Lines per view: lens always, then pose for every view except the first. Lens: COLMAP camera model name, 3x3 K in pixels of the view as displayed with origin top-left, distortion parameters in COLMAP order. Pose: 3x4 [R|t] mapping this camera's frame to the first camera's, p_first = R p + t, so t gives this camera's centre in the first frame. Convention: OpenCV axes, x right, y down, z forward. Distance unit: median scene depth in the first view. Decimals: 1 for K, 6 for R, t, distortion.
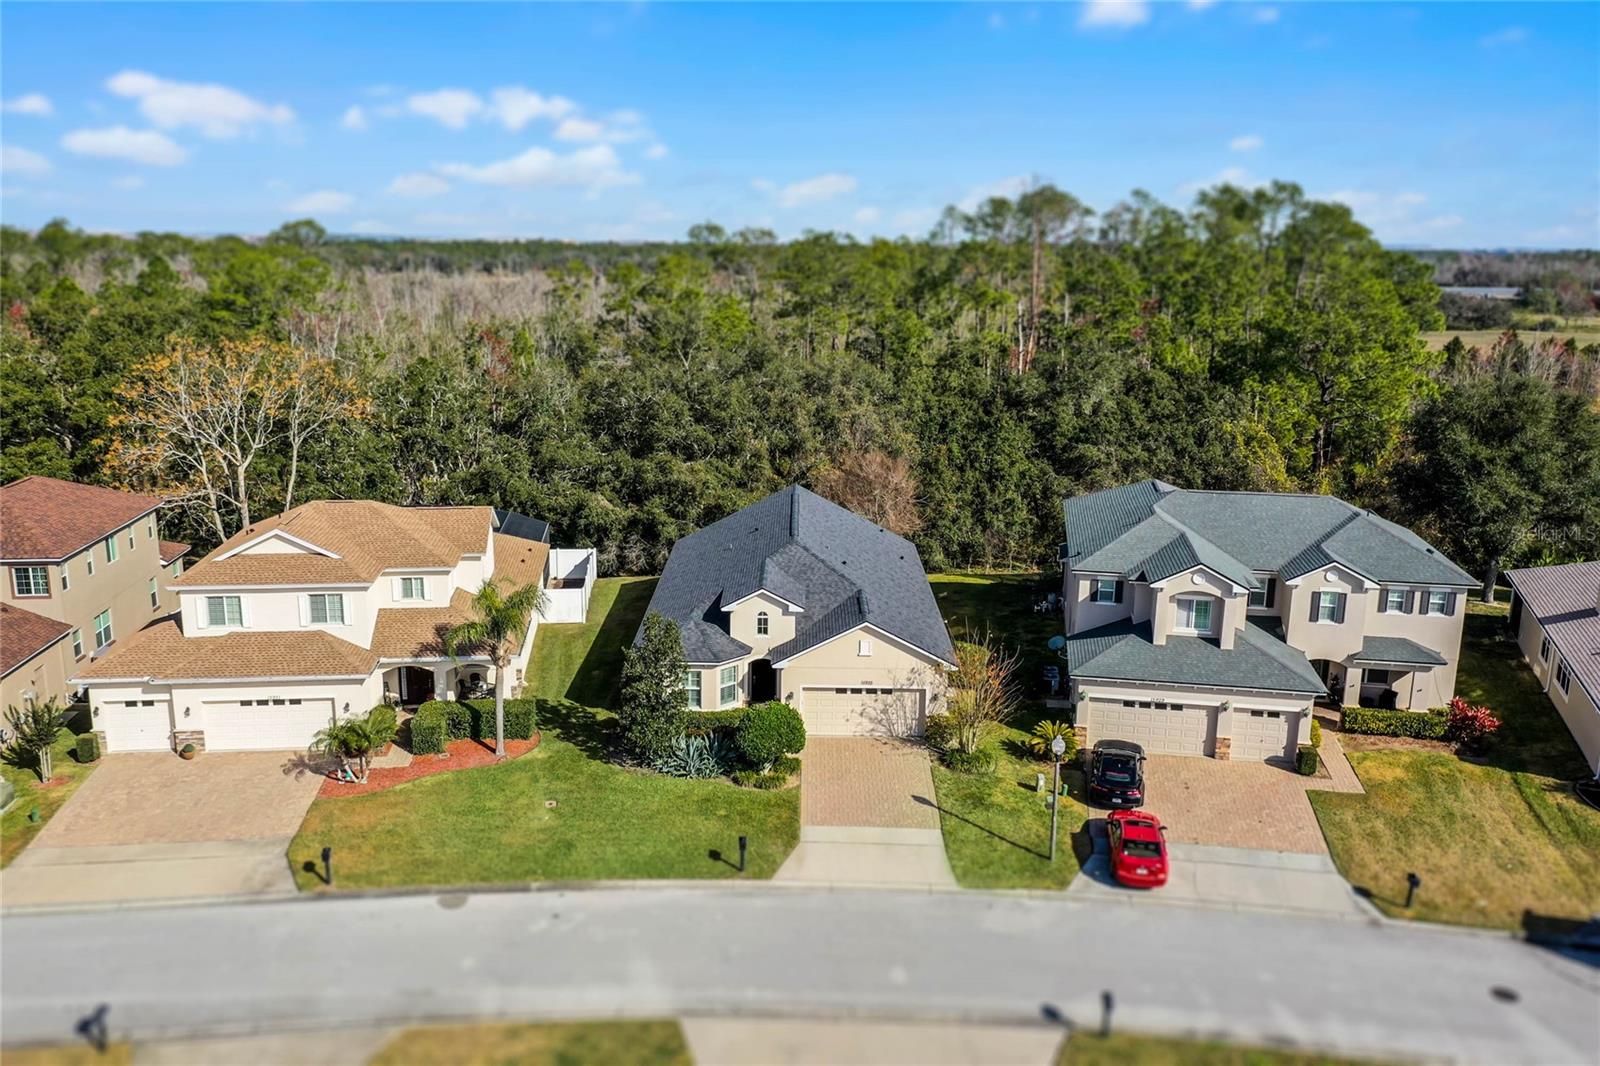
lens RADIAL K [[1257.5, 0, 800.0], [0, 1257.5, 533.0], [0, 0, 1]] dist [0.017583, 0.002832]
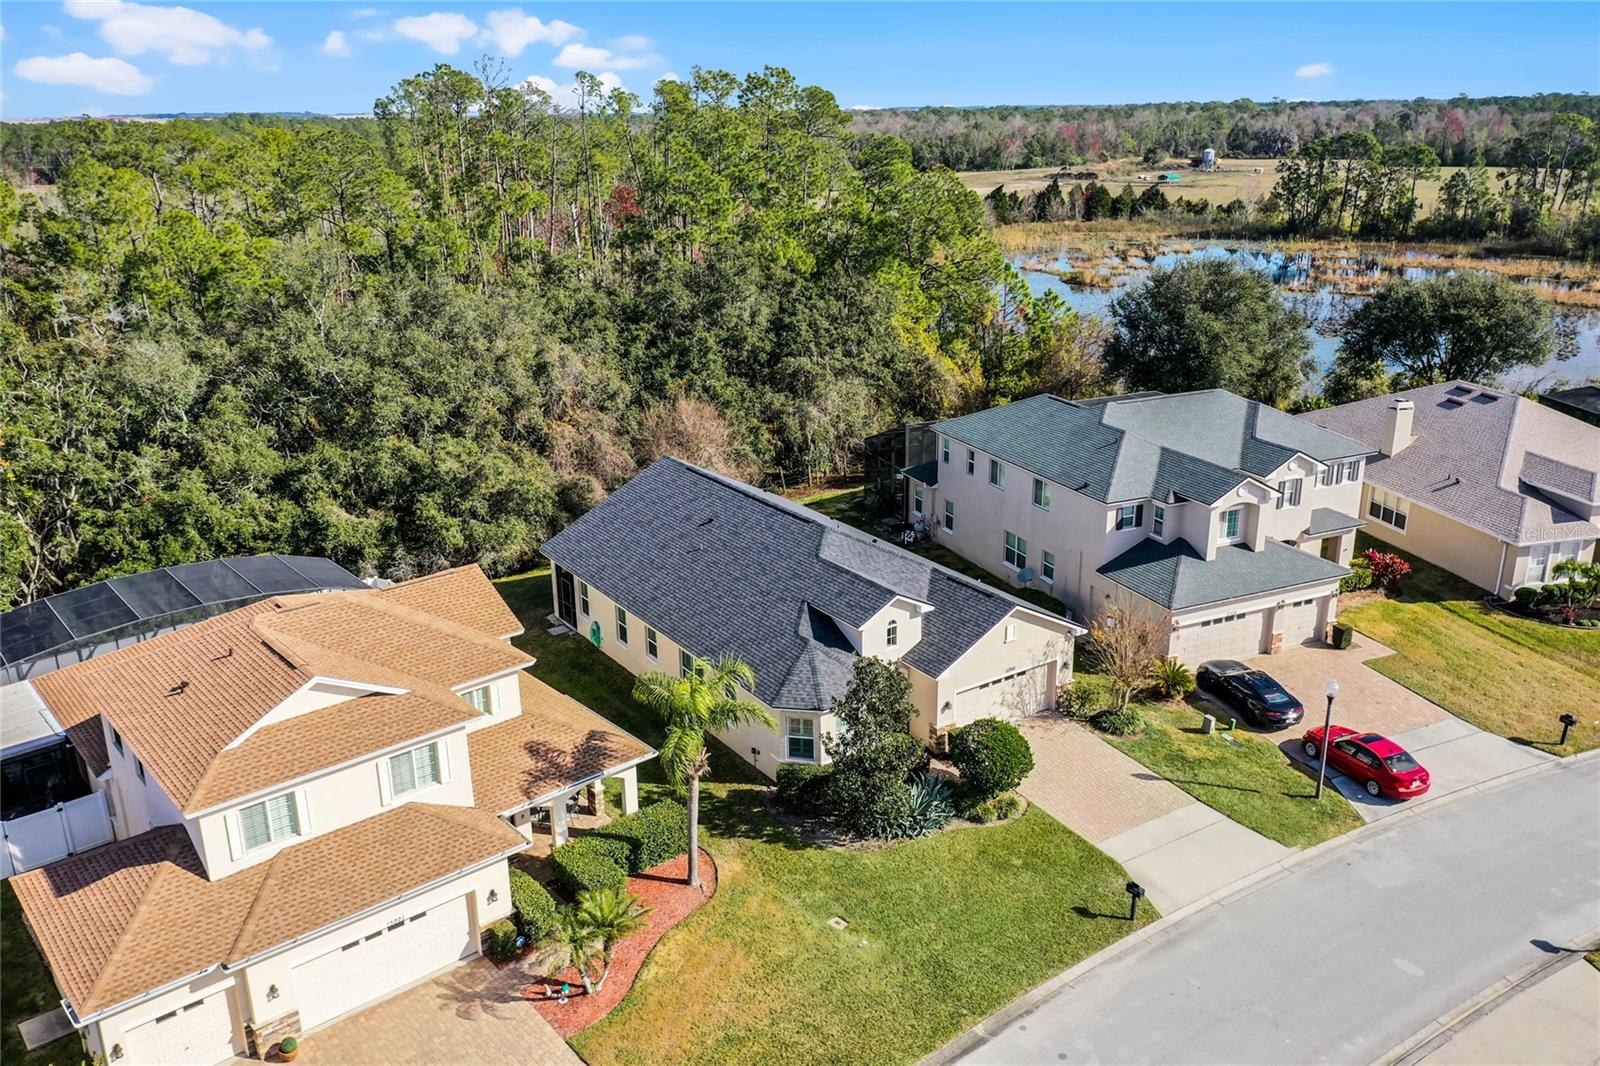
lens RADIAL K [[1254.3, 0, 800.0], [0, 1254.3, 533.0], [0, 0, 1]] dist [0.020666, 0.004898]
pose [[0.826501, -0.201251, 0.525732, -0.533061], [0.148190, 0.978755, 0.141700, -0.129960], [-0.543080, -0.039207, 0.838765, 0.321037]]
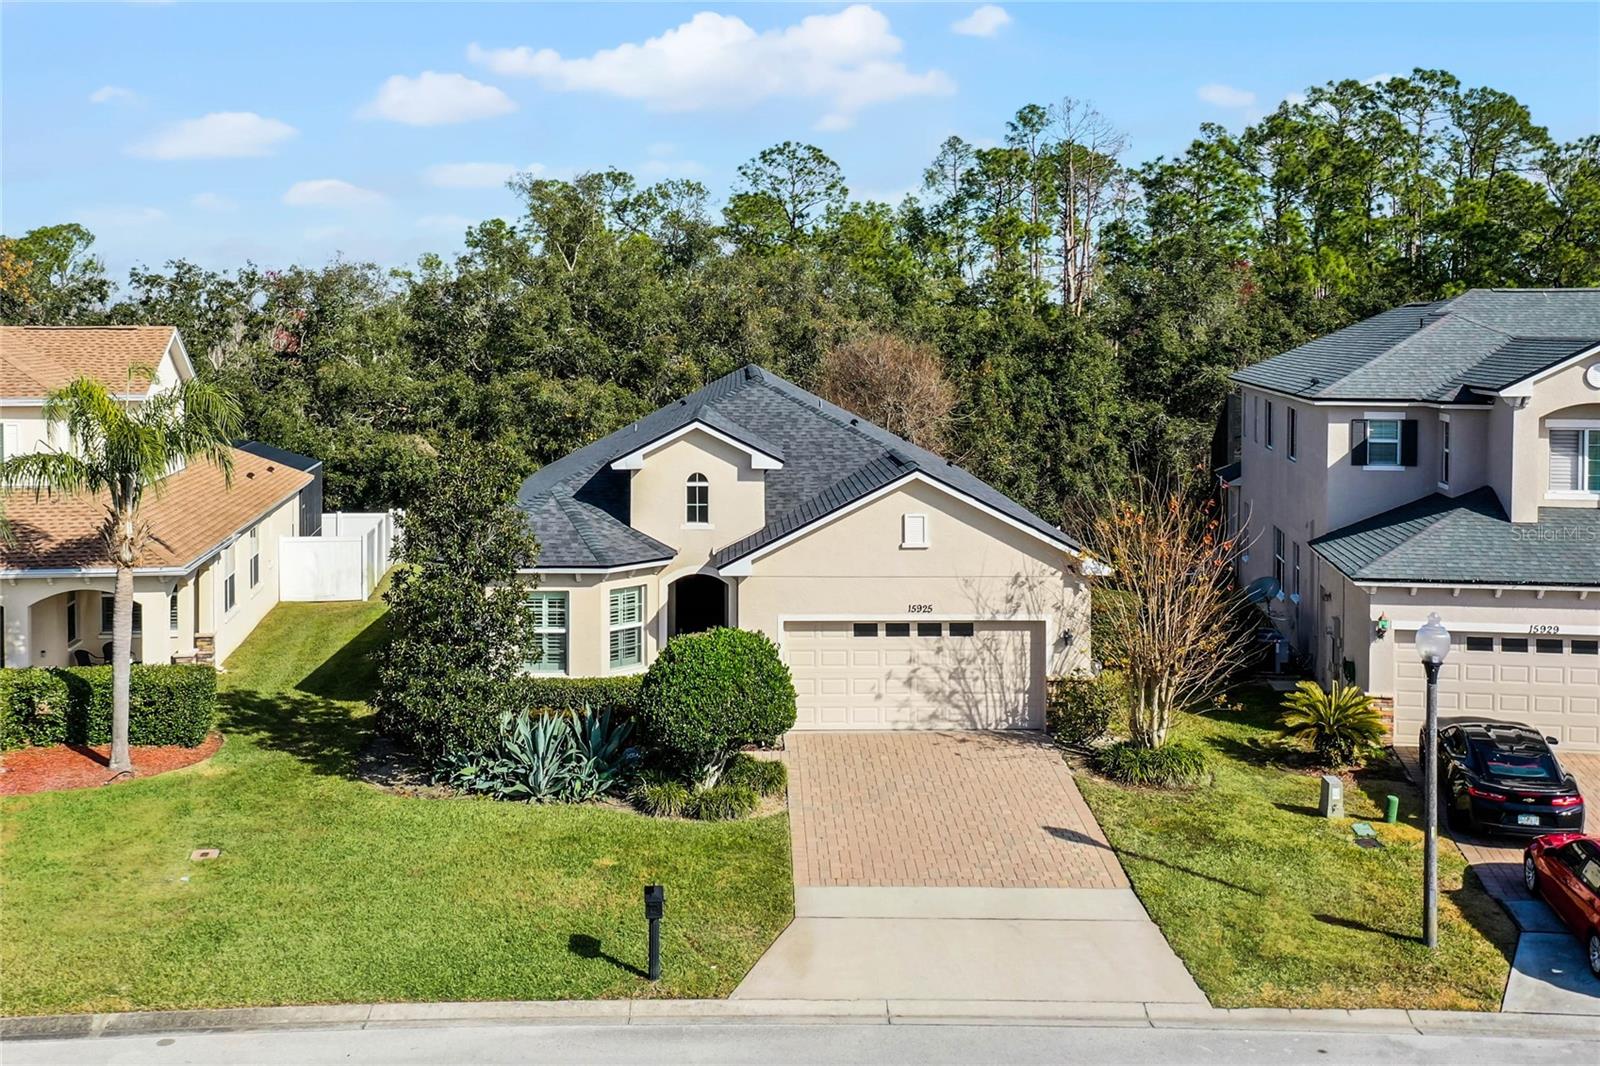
lens RADIAL K [[1626.2, 0, 758.4], [0, 1626.2, 357.4], [0, 0, 1]] dist [0.017663, -0.009553]
pose [[0.999805, -0.013408, 0.014526, -0.014947], [0.016096, 0.978750, -0.204426, 0.150579], [-0.011477, 0.204620, 0.978774, 0.383611]]
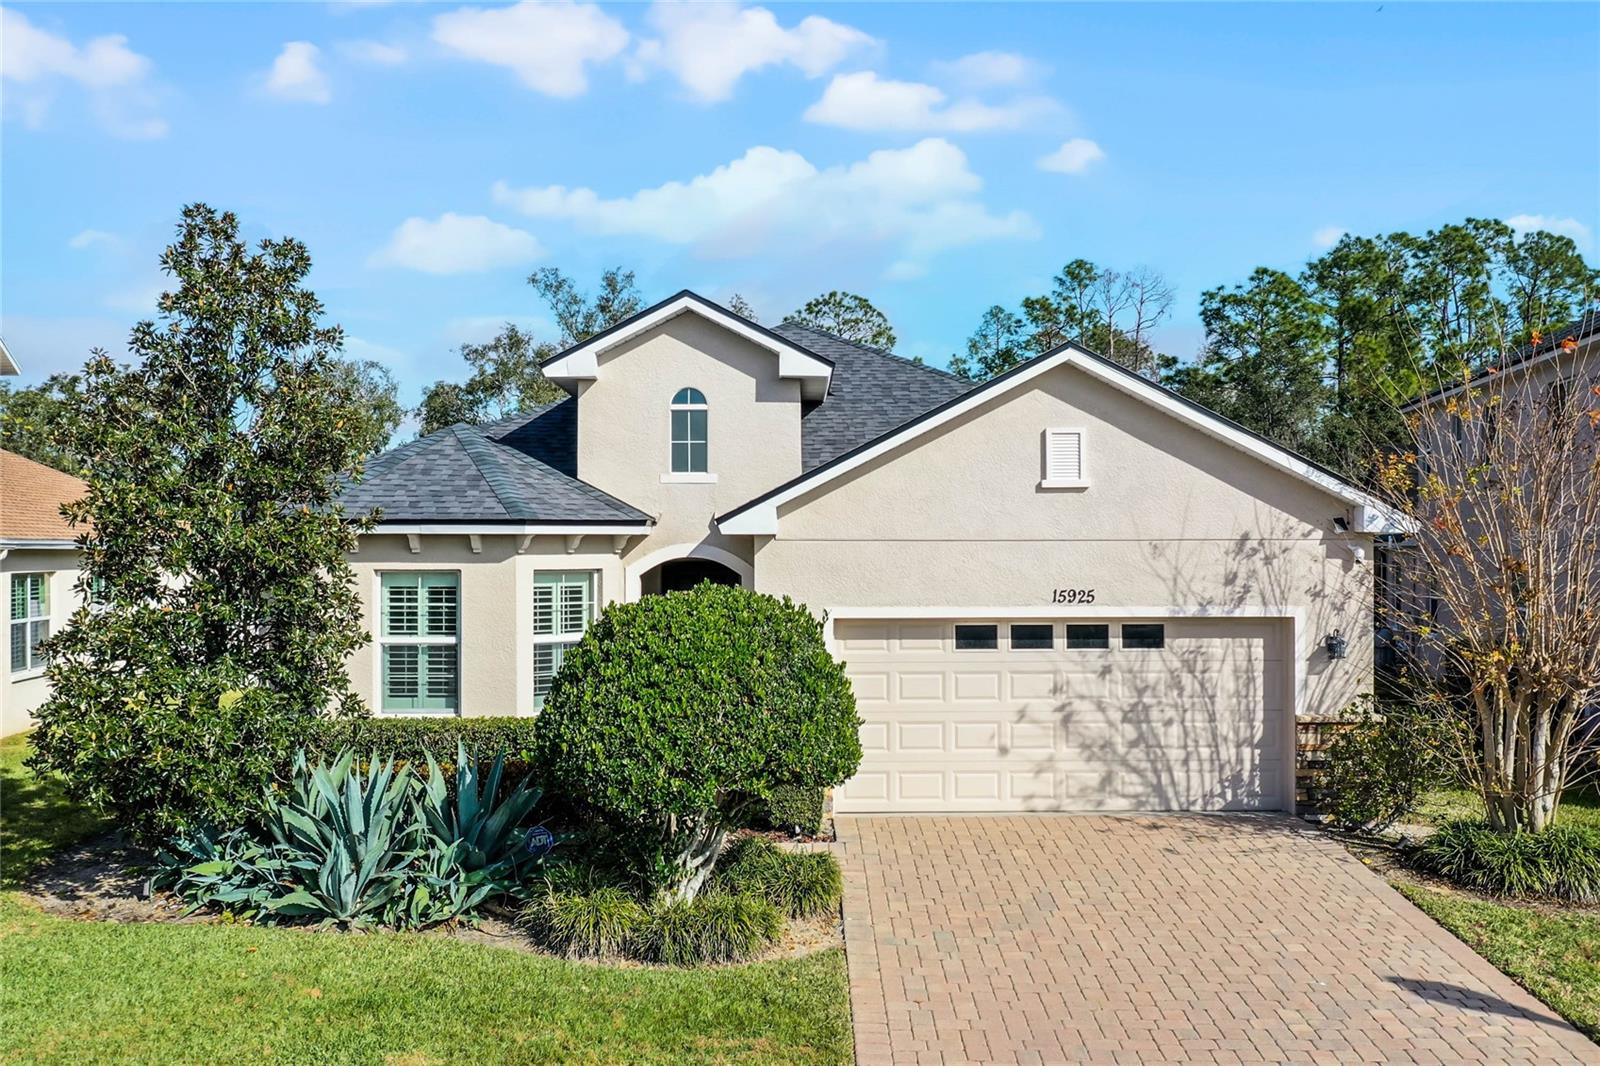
lens RADIAL K [[1441.3, 0, 800.0], [0, 1441.3, 533.0], [0, 0, 1]] dist [0.008409, 0.002481]
pose [[0.999842, -0.014745, 0.009895, -0.007974], [0.016627, 0.972988, -0.230255, 0.175888], [-0.006232, 0.230383, 0.973080, 0.696581]]
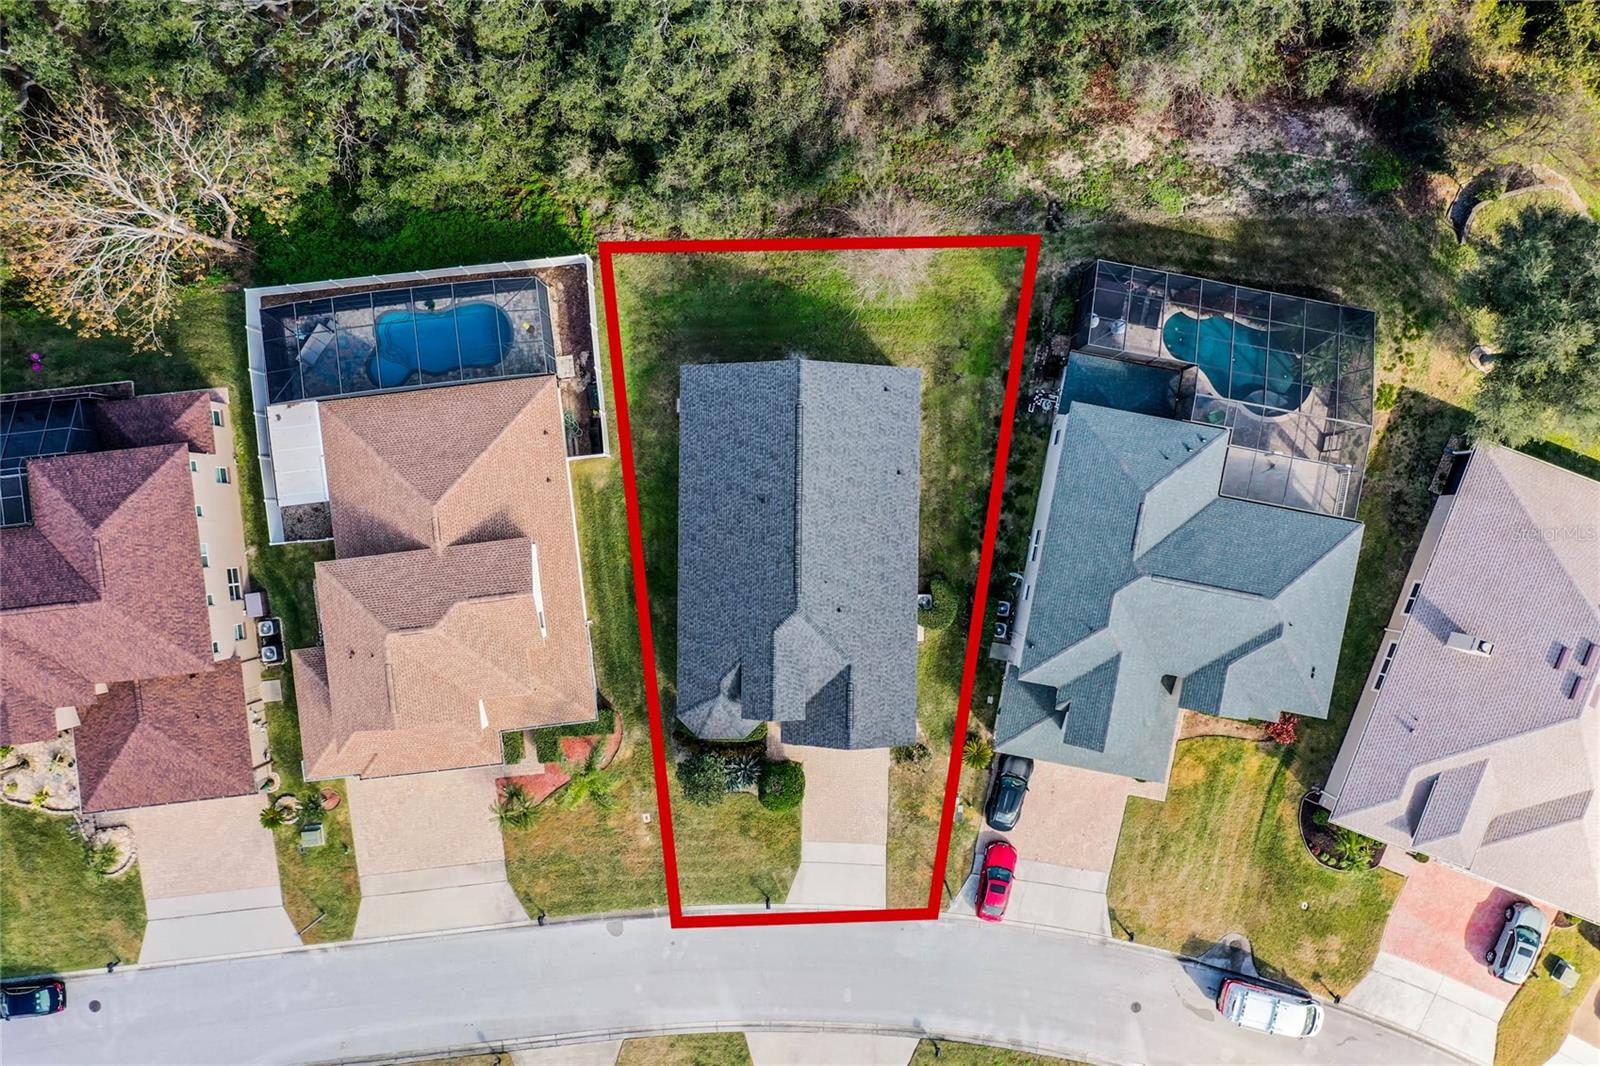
lens RADIAL K [[1257.5, 0, 800.0], [0, 1257.5, 533.0], [0, 0, 1]] dist [0.017583, 0.002832]
pose [[0.999827, 0.009602, -0.015961, 0.018043], [0.013536, 0.214089, 0.976720, -1.295445], [0.012795, -0.976767, 0.213922, 0.919487]]
